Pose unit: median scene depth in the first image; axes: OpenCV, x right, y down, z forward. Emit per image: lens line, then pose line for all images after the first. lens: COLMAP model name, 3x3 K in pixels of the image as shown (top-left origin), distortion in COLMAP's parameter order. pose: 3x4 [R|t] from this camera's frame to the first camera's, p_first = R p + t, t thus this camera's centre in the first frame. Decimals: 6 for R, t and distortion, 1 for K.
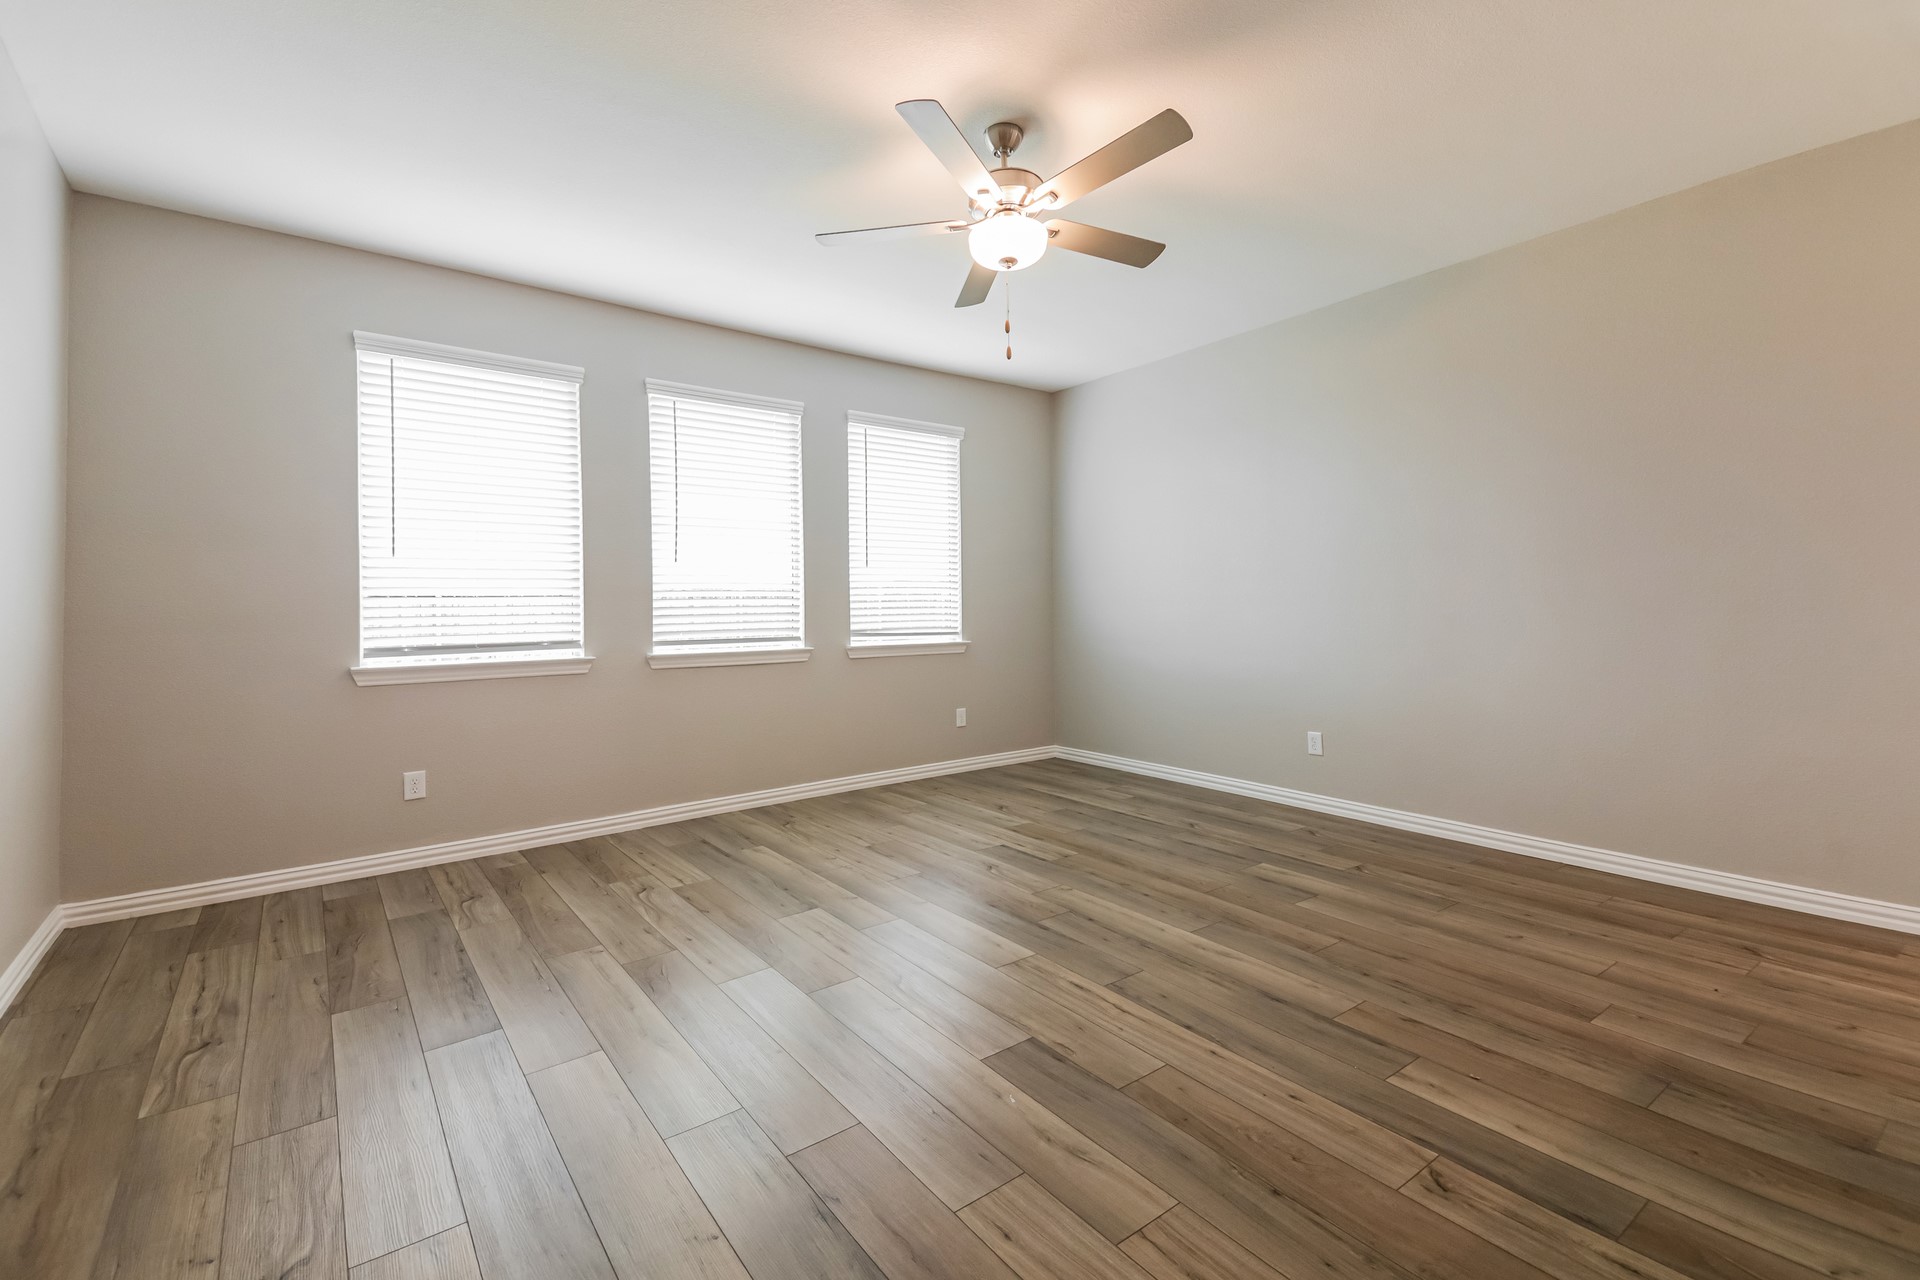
lens RADIAL K [[837.6, 0, 951.6], [0, 837.6, 613.4], [0, 0, 1]] dist [0.050498, -0.000616]
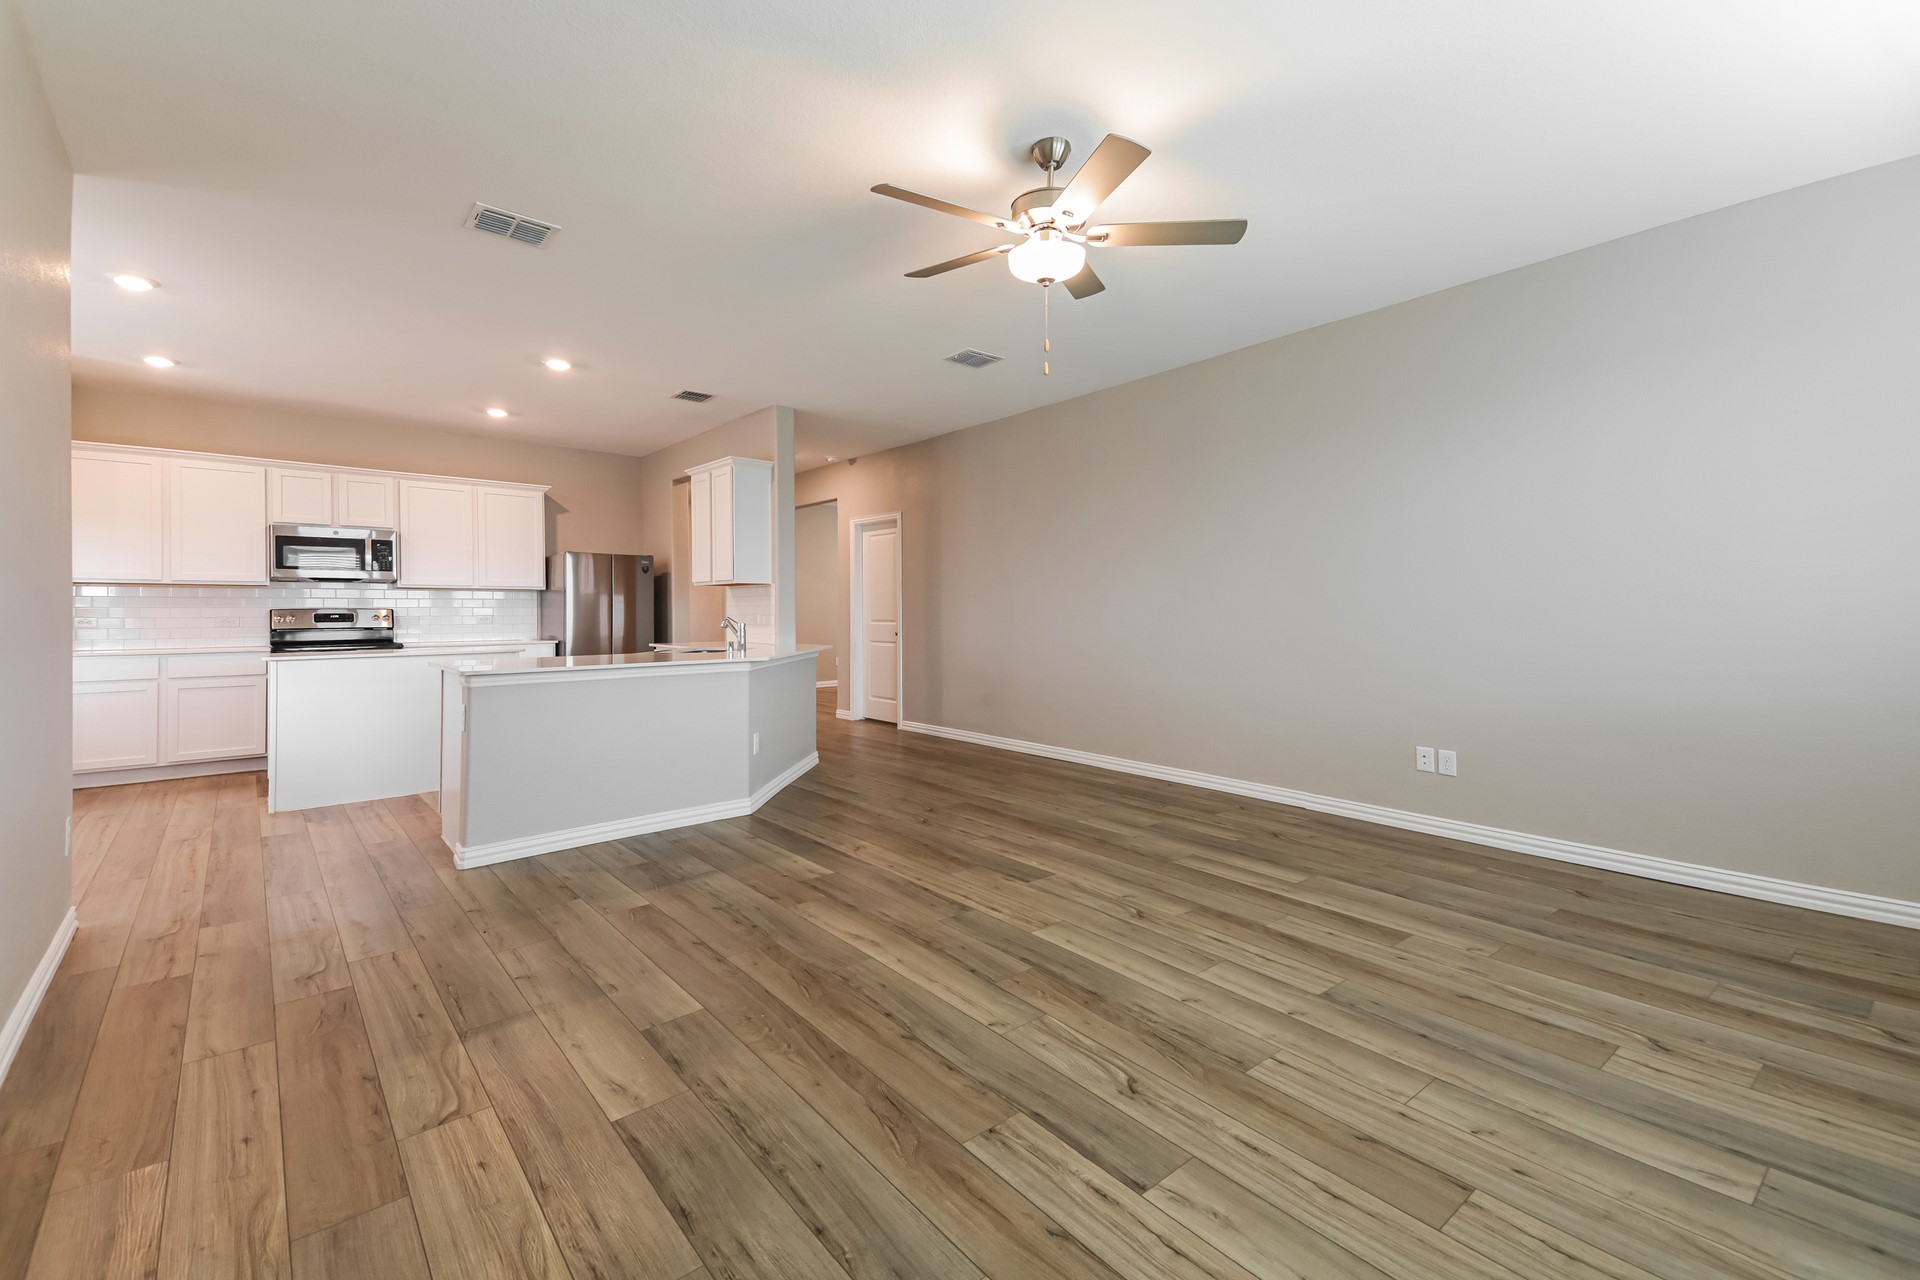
lens RADIAL K [[837.6, 0, 951.6], [0, 837.6, 613.4], [0, 0, 1]] dist [0.050498, -0.000616]
pose [[-0.998479, 0.018711, -0.051859, 0.232309], [0.018126, 0.999767, 0.011735, -0.019019], [0.052067, 0.010778, -0.998585, 1.926451]]
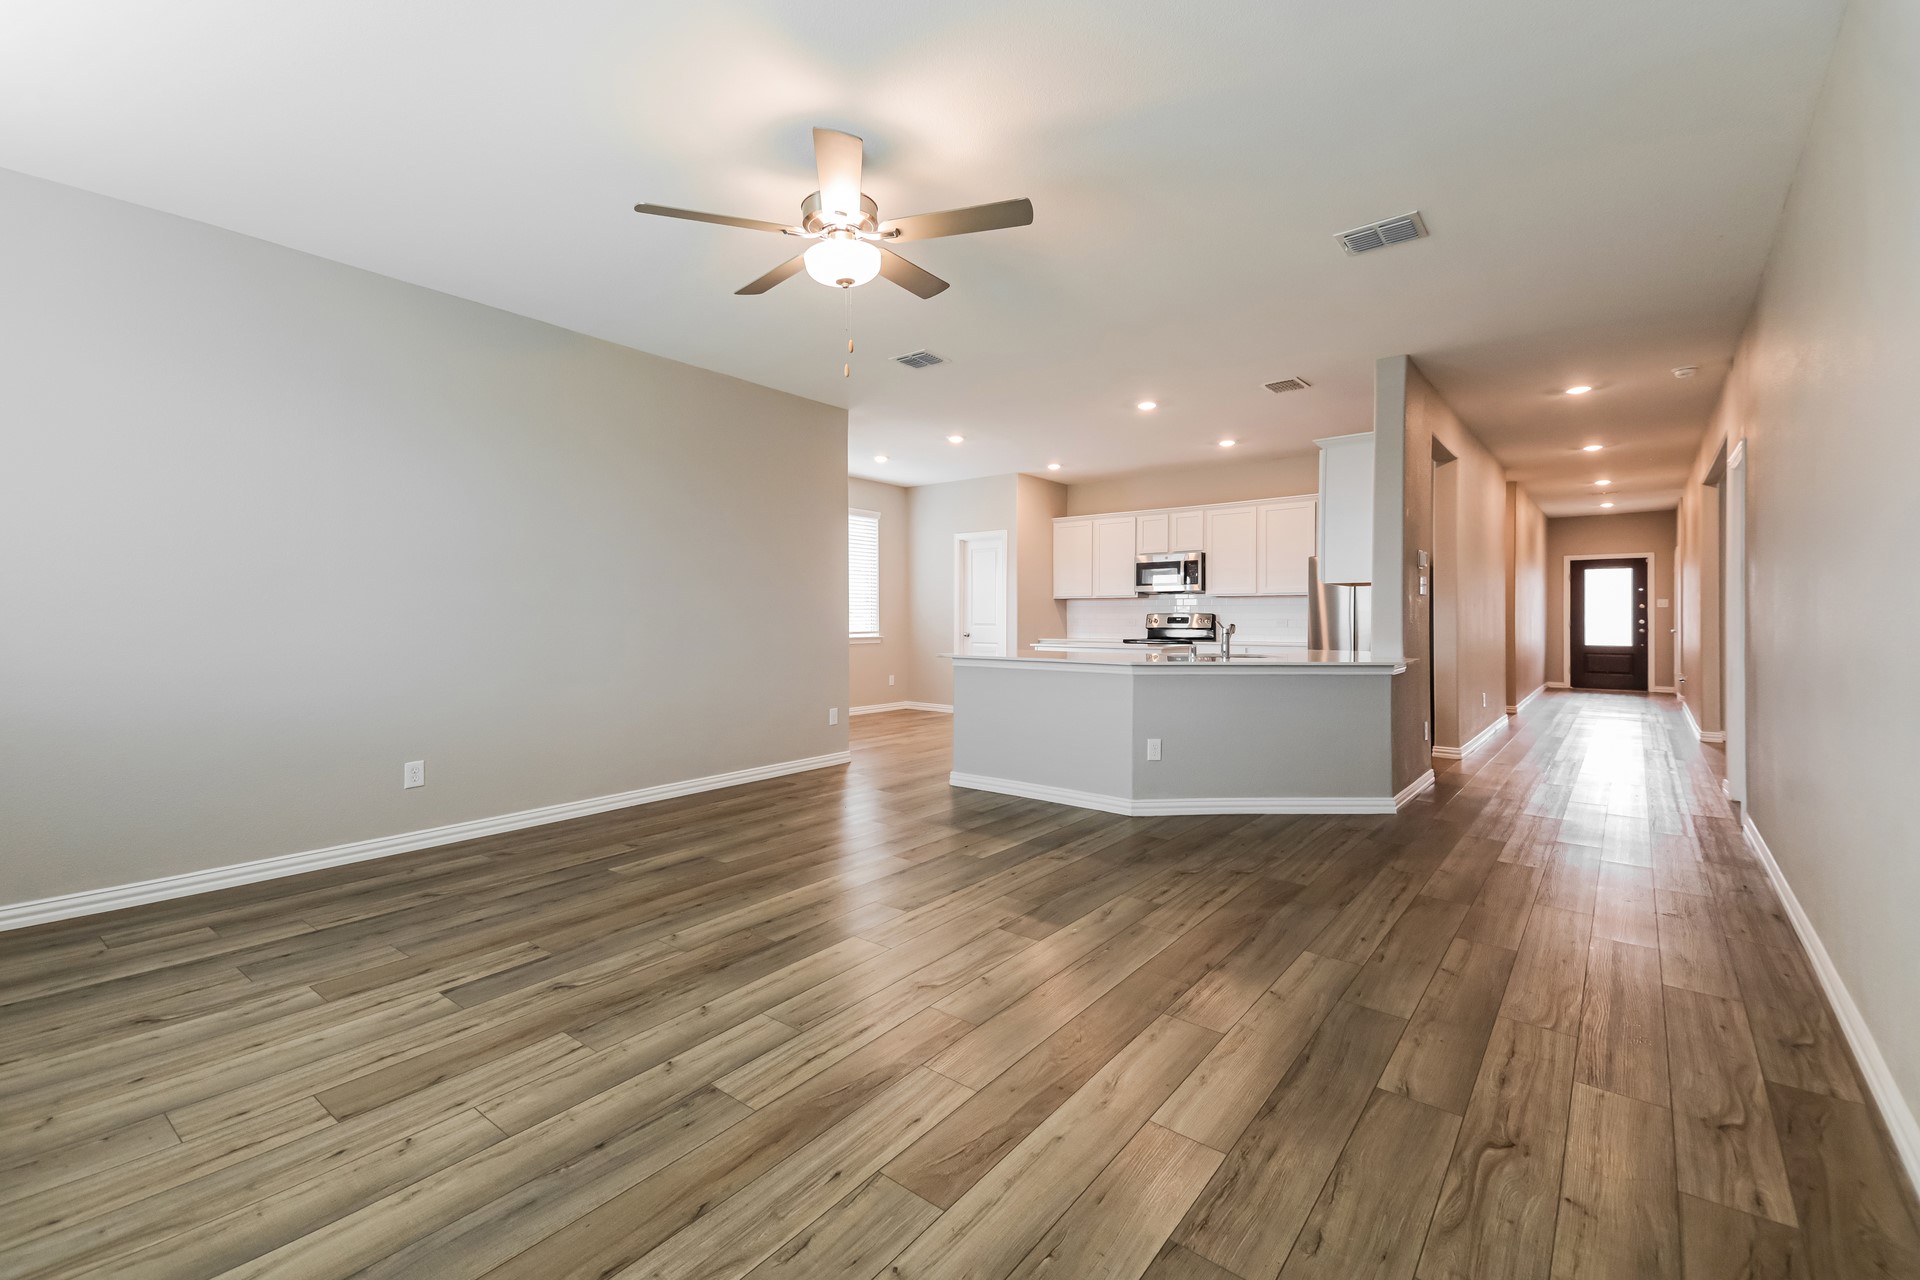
lens RADIAL K [[837.6, 0, 951.6], [0, 837.6, 613.4], [0, 0, 1]] dist [0.050498, -0.000616]
pose [[-0.253908, 0.001734, 0.967227, -0.921827], [0.016269, 0.999865, 0.002478, -0.014058], [-0.967092, 0.016365, -0.253902, 1.072219]]
